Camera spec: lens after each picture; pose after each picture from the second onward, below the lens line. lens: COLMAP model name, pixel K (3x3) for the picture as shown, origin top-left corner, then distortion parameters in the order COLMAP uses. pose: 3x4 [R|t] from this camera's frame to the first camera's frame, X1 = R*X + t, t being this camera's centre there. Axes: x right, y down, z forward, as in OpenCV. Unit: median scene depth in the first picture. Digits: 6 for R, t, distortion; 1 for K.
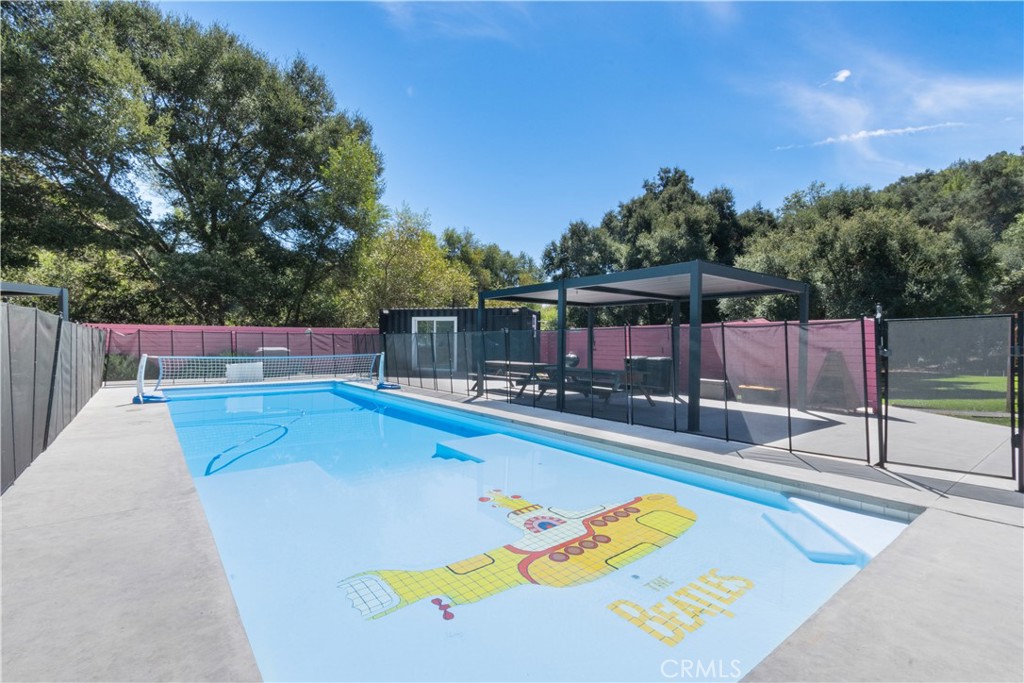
lens RADIAL K [[461.6, 0, 513.5], [0, 461.6, 345.2], [0, 0, 1]] dist [-0.010411, 0.000690]
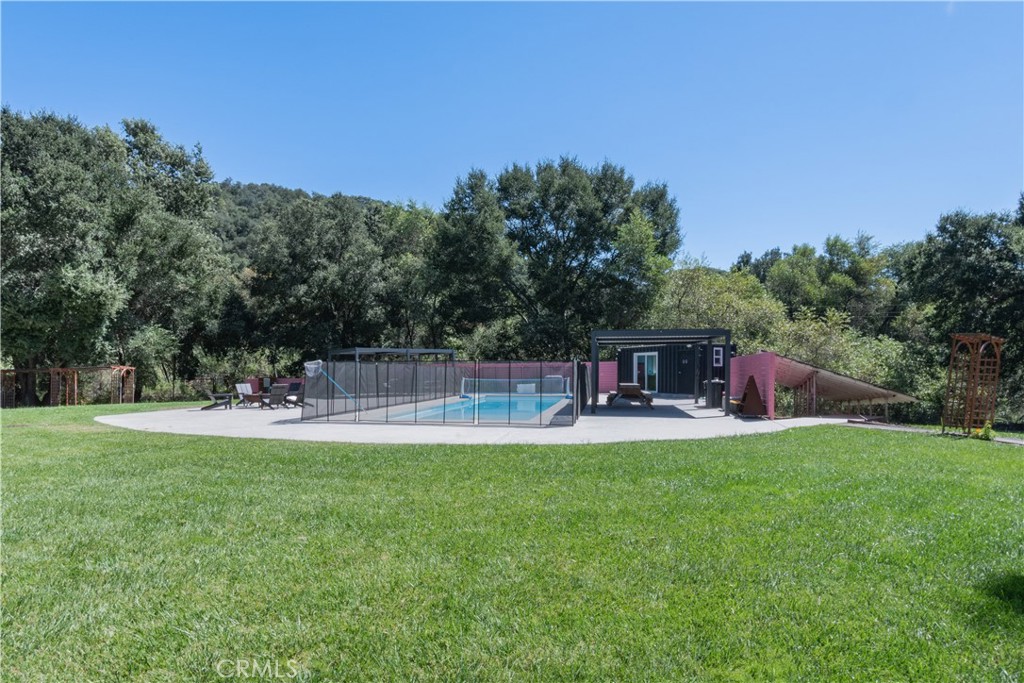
lens RADIAL K [[503.7, 0, 495.7], [0, 503.7, 369.0], [0, 0, 1]] dist [-0.019785, -0.000253]
pose [[0.633621, -0.013247, -0.773530, 0.519220], [0.004543, 0.999900, -0.013403, 0.003660], [0.773631, 0.004978, 0.633617, -0.206616]]
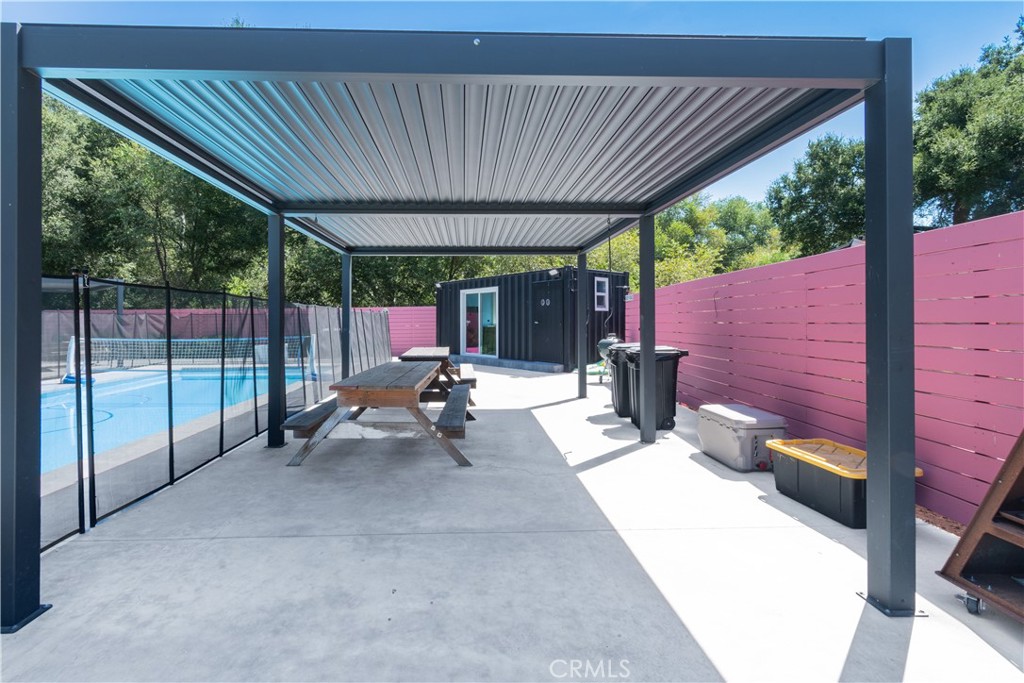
lens RADIAL K [[461.6, 0, 473.4], [0, 461.6, 322.0], [0, 0, 1]] dist [-0.010411, 0.000690]
pose [[0.803971, -0.010772, -0.594570, 0.219605], [0.009703, 0.999940, -0.004997, 0.000165], [0.594589, -0.001752, 0.804028, 0.268423]]
